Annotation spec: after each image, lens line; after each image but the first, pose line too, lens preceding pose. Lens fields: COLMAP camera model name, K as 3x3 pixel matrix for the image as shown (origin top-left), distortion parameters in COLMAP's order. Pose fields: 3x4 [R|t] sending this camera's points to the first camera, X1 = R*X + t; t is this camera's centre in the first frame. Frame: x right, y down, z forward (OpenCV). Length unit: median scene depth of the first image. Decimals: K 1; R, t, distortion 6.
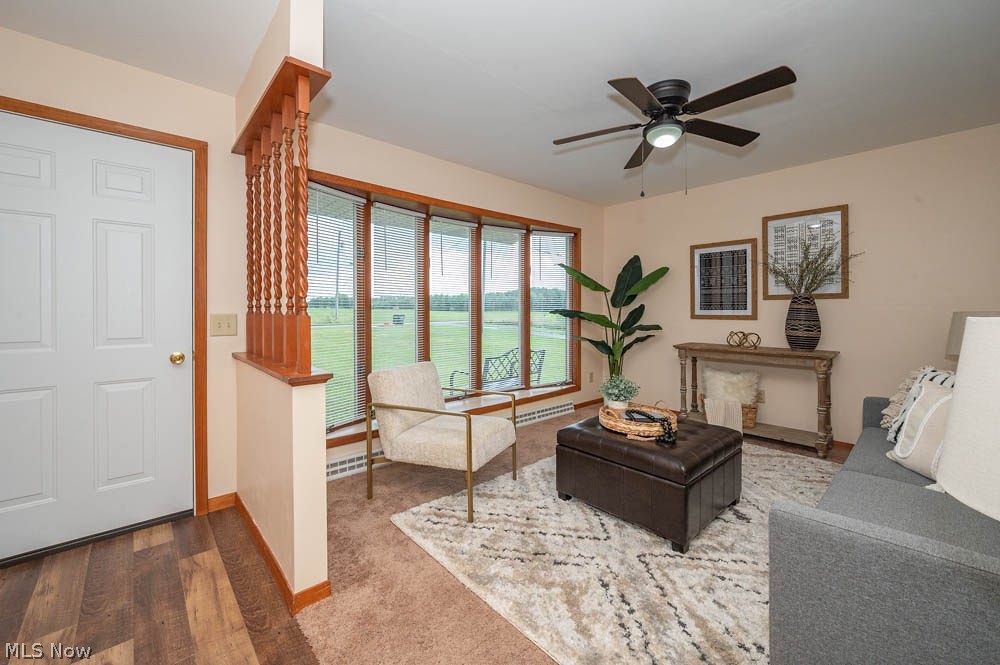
lens RADIAL K [[403.8, 0, 504.1], [0, 403.8, 311.3], [0, 0, 1]] dist [-0.000391, -0.000036]
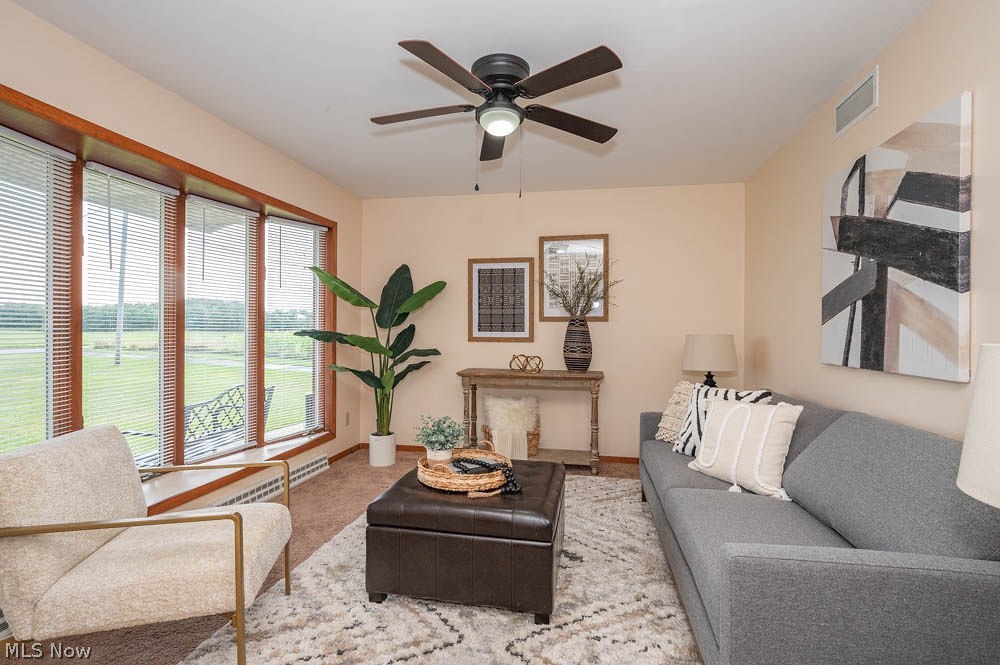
lens RADIAL K [[472.6, 0, 500.0], [0, 472.6, 332.5], [0, 0, 1]] dist [-0.001124, -0.000423]
pose [[0.802480, 0.002453, 0.596674, -0.116696], [-0.003113, 0.999995, 0.000076, -0.001691], [-0.596671, -0.001919, 0.802483, 0.145599]]
